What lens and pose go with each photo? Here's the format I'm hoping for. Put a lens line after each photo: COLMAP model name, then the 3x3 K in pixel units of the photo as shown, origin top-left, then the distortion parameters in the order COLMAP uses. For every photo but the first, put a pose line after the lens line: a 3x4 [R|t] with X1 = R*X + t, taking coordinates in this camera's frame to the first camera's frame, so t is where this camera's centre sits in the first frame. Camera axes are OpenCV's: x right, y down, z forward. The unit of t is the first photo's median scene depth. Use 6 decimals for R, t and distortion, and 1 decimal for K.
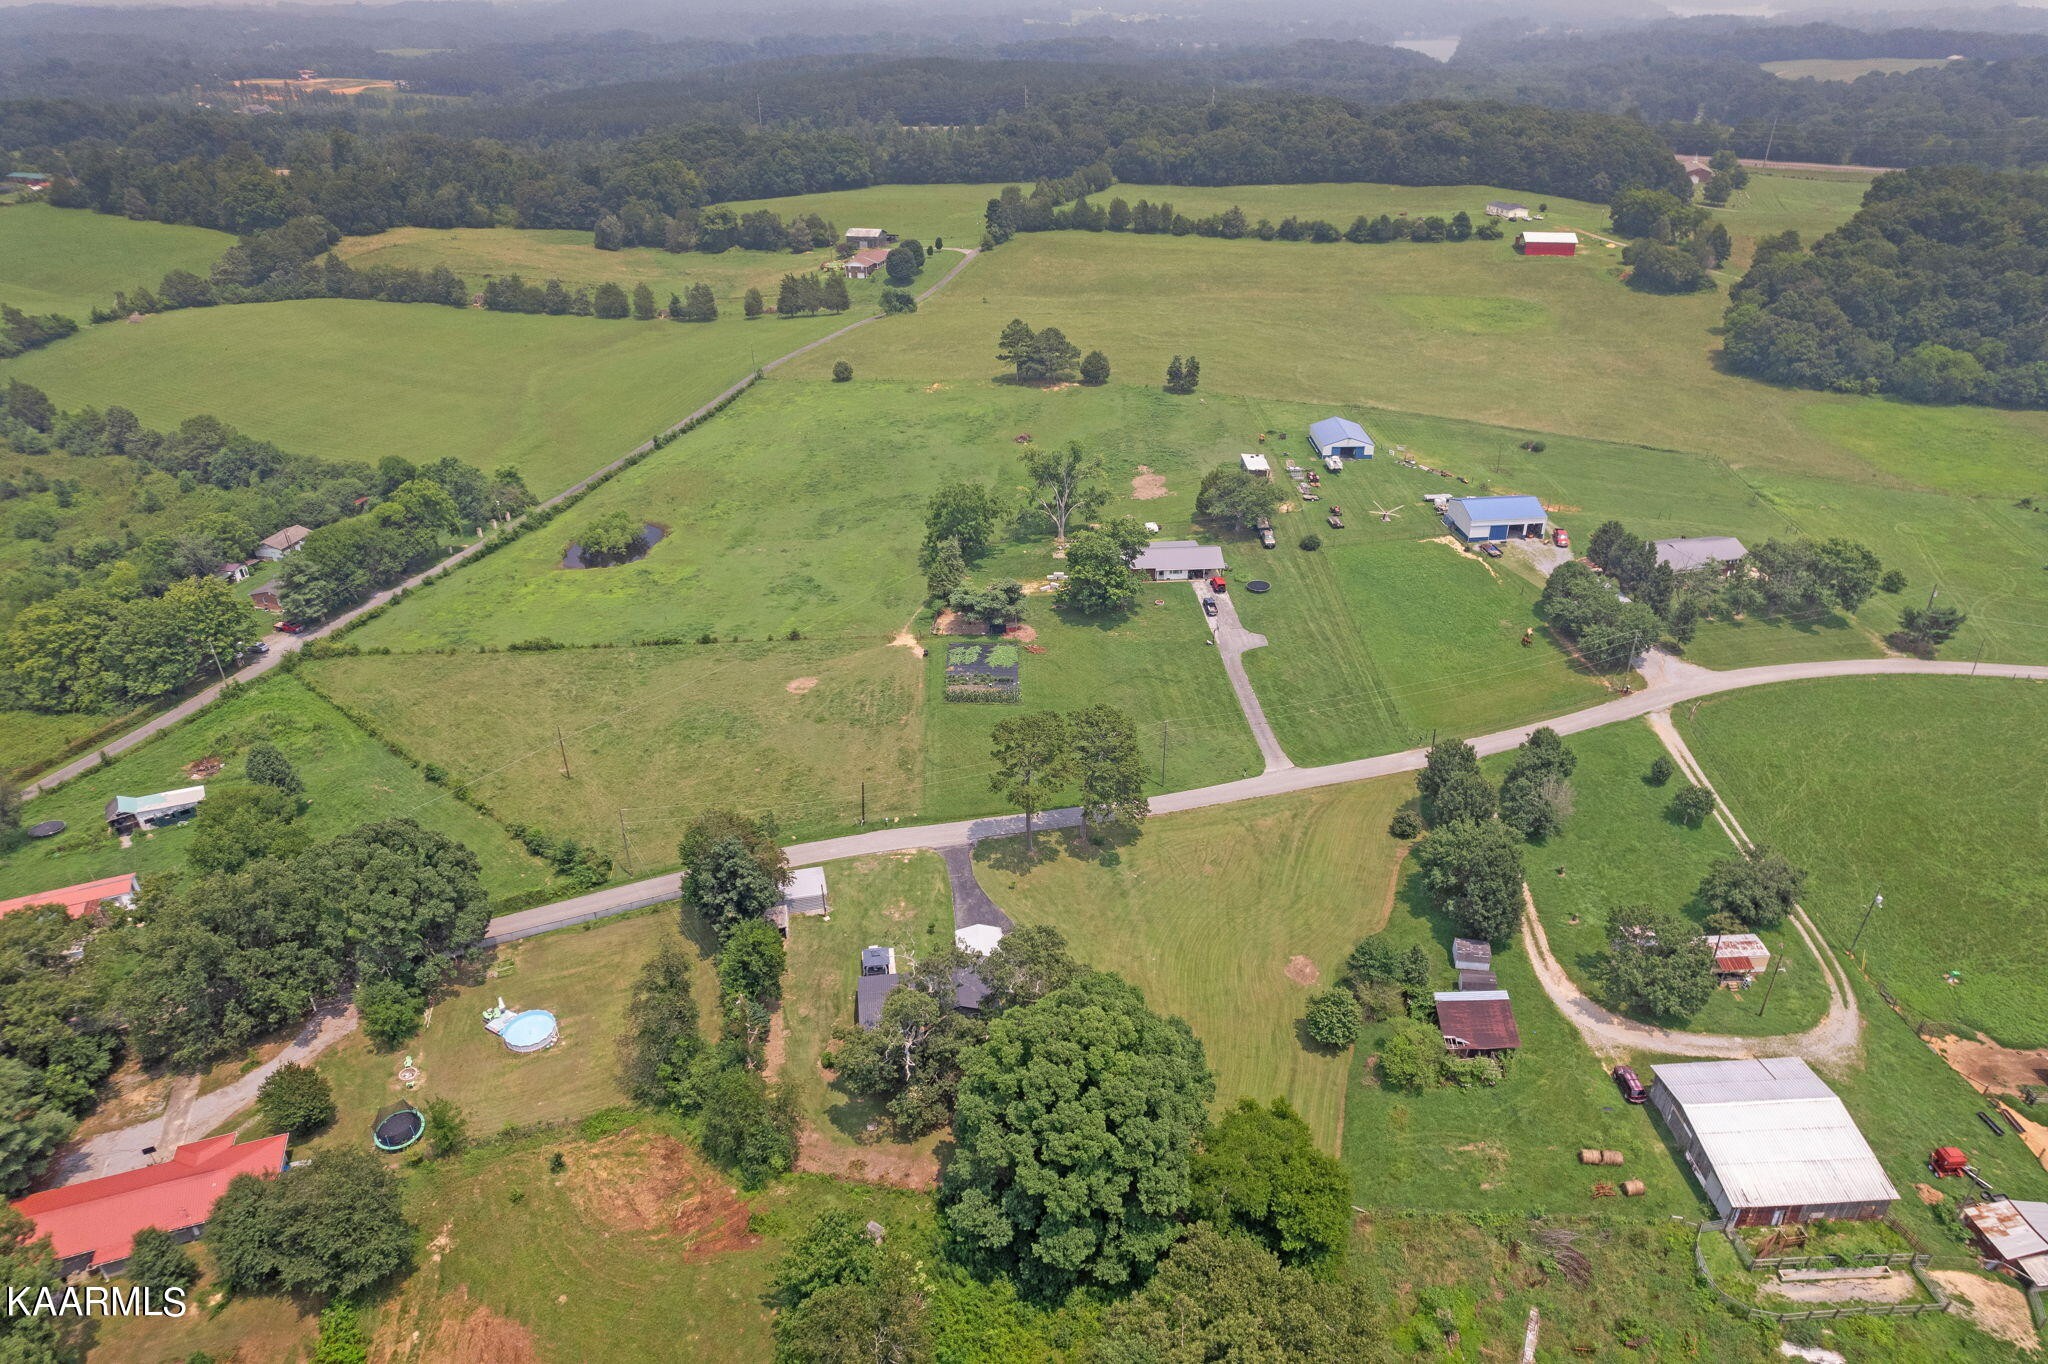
lens RADIAL K [[1322.0, 0, 1032.5], [0, 1322.0, 671.0], [0, 0, 1]] dist [-0.070864, 0.066541]
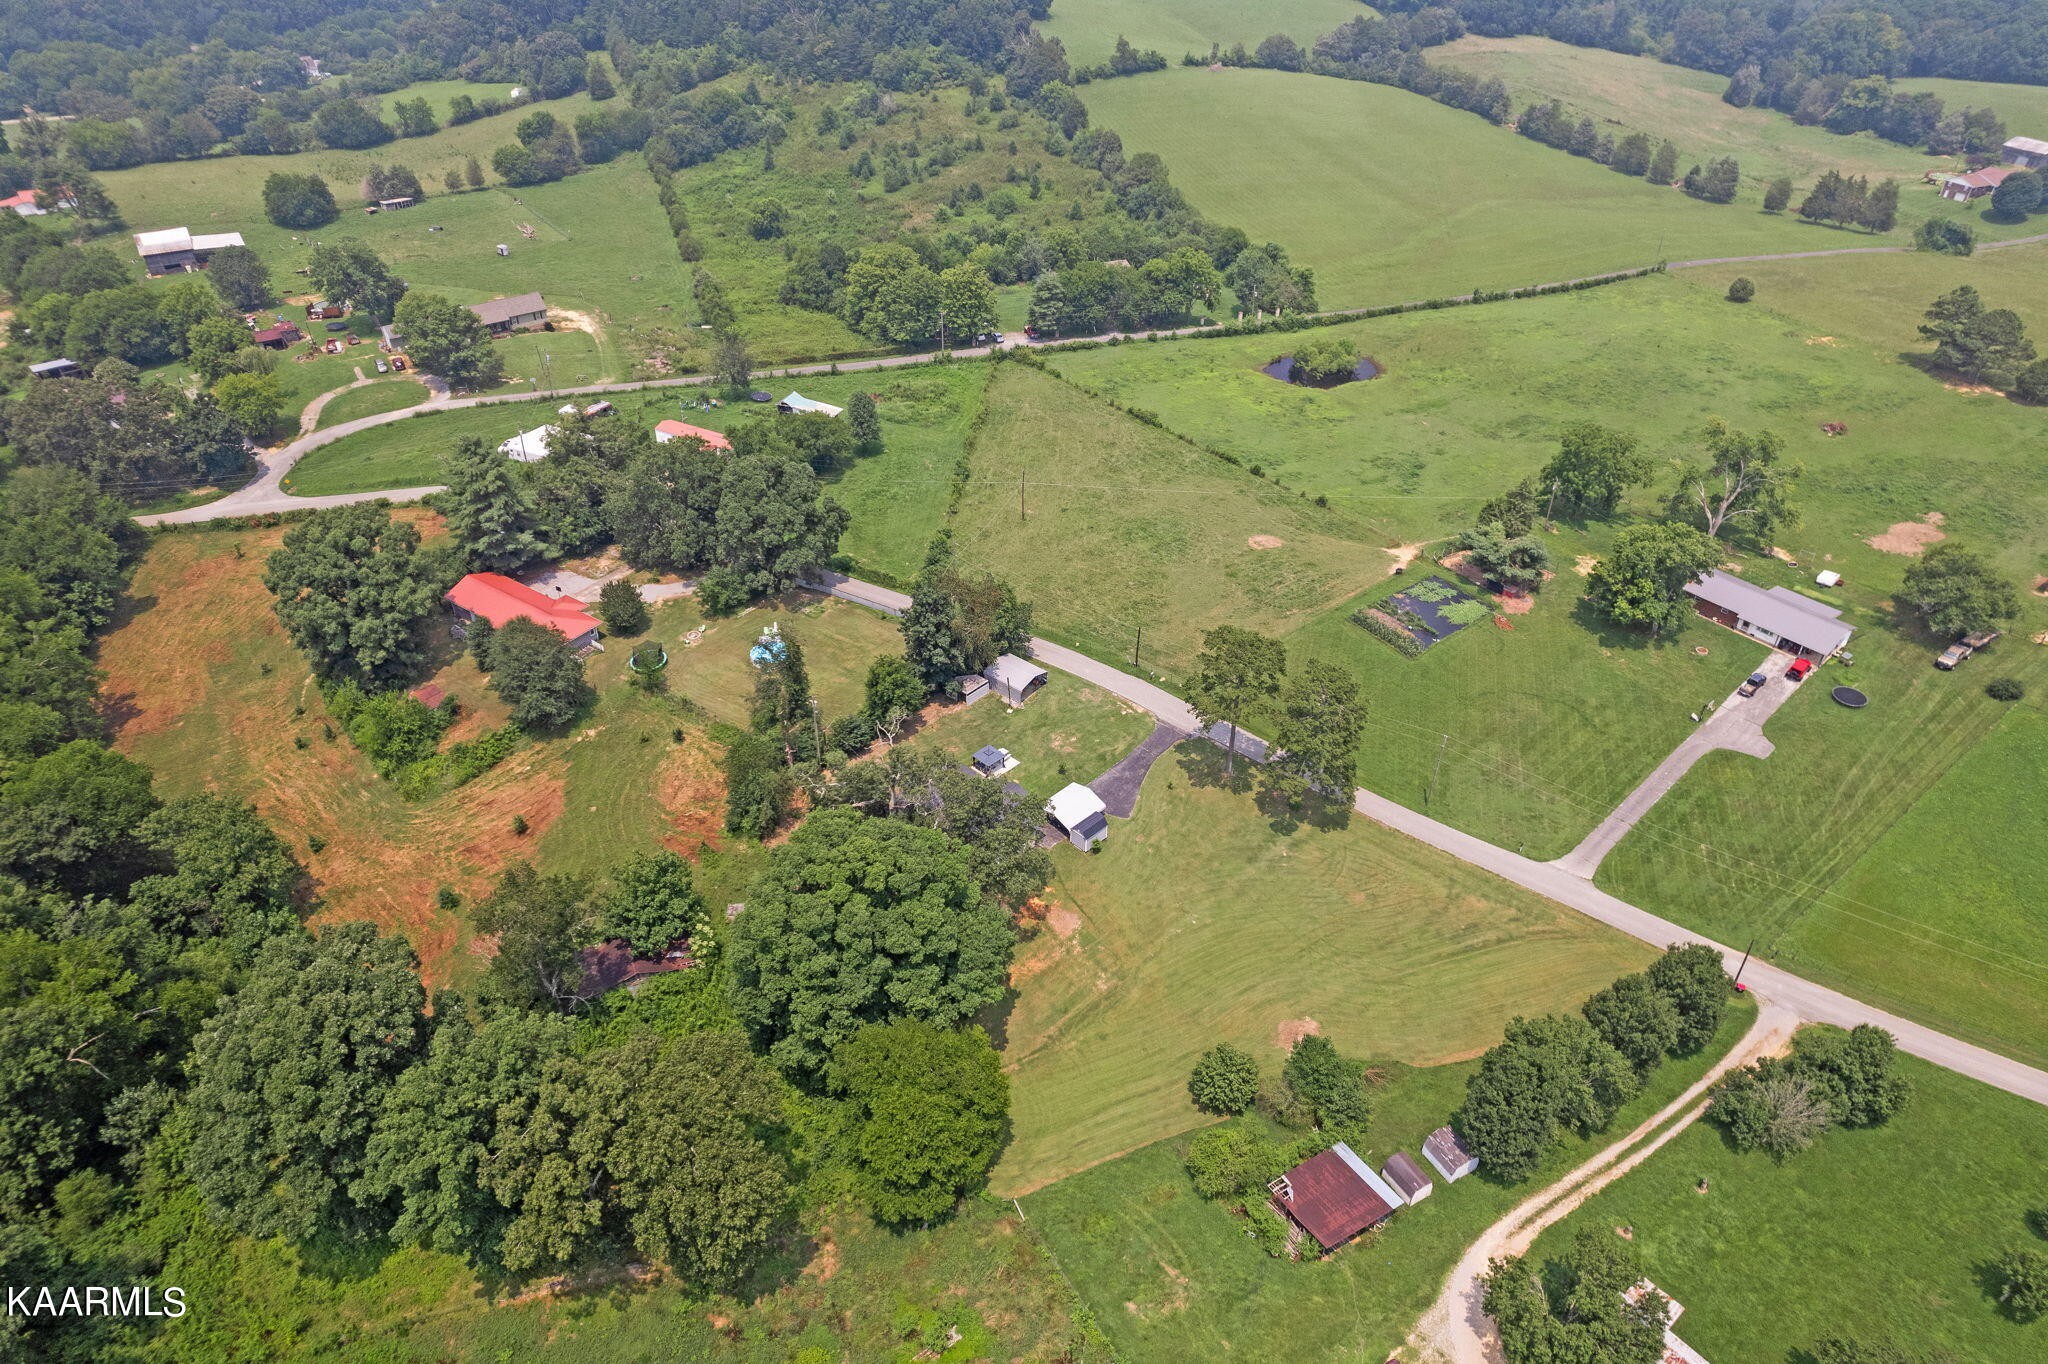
lens RADIAL K [[1322.0, 0, 1032.5], [0, 1322.0, 671.0], [0, 0, 1]] dist [-0.070864, 0.066541]
pose [[0.605589, 0.475542, -0.638061, 0.369414], [-0.396963, 0.875447, 0.275704, -0.100890], [0.689698, 0.086323, 0.718934, 0.171163]]
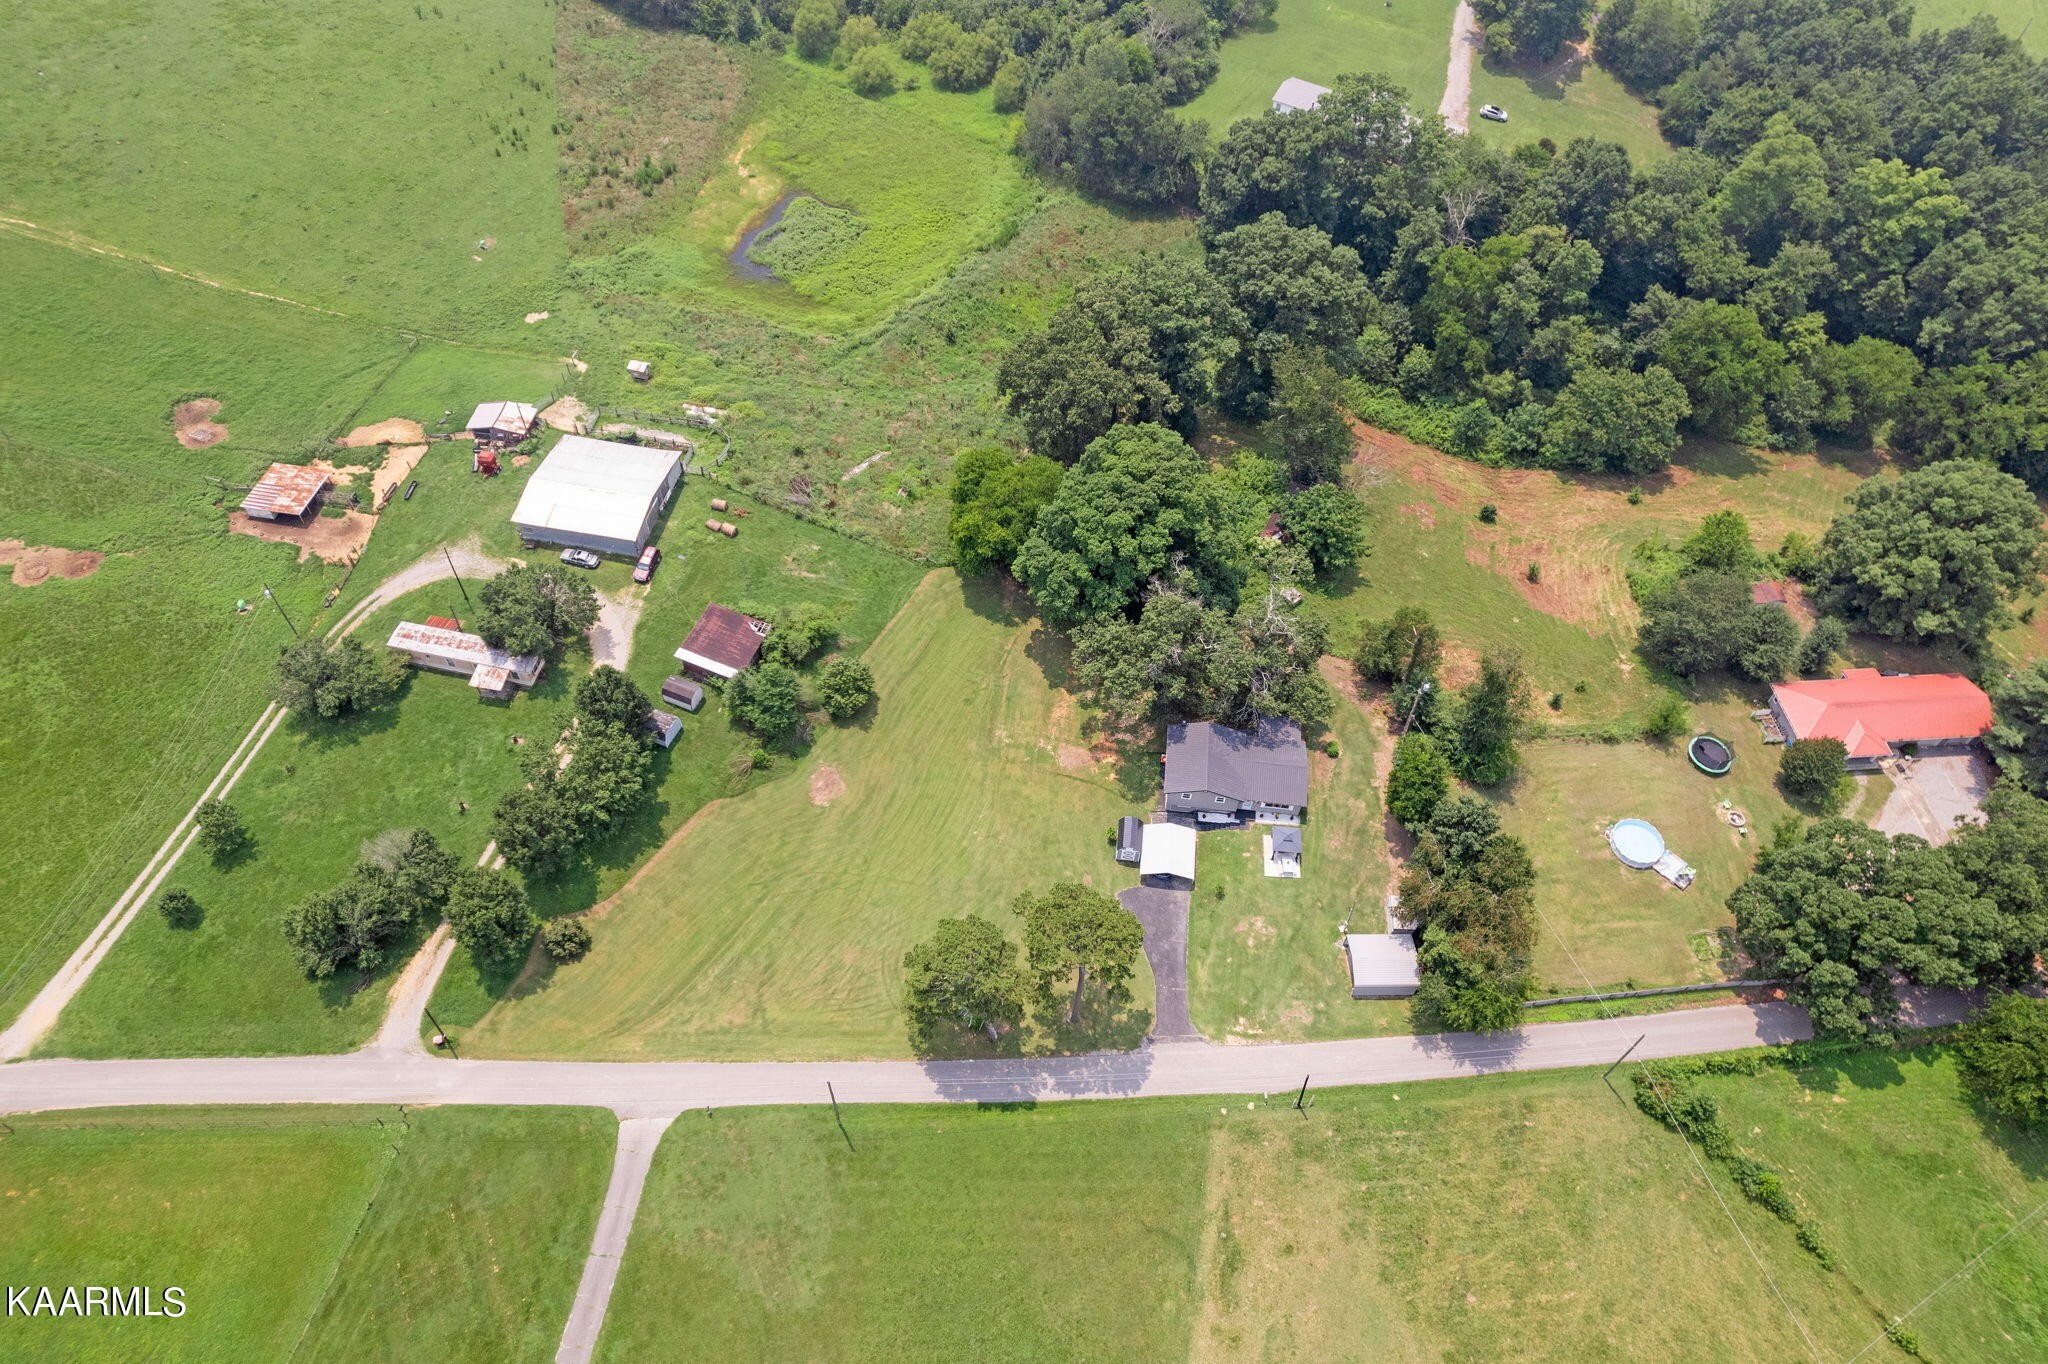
lens RADIAL K [[1395.1, 0, 1030.9], [0, 1395.1, 680.0], [0, 0, 1]] dist [-0.082801, 0.082232]
pose [[-0.973326, -0.194384, 0.121870, -0.028413], [0.089213, 0.168719, 0.981619, -0.509432], [-0.211373, 0.966307, -0.146877, 0.721143]]
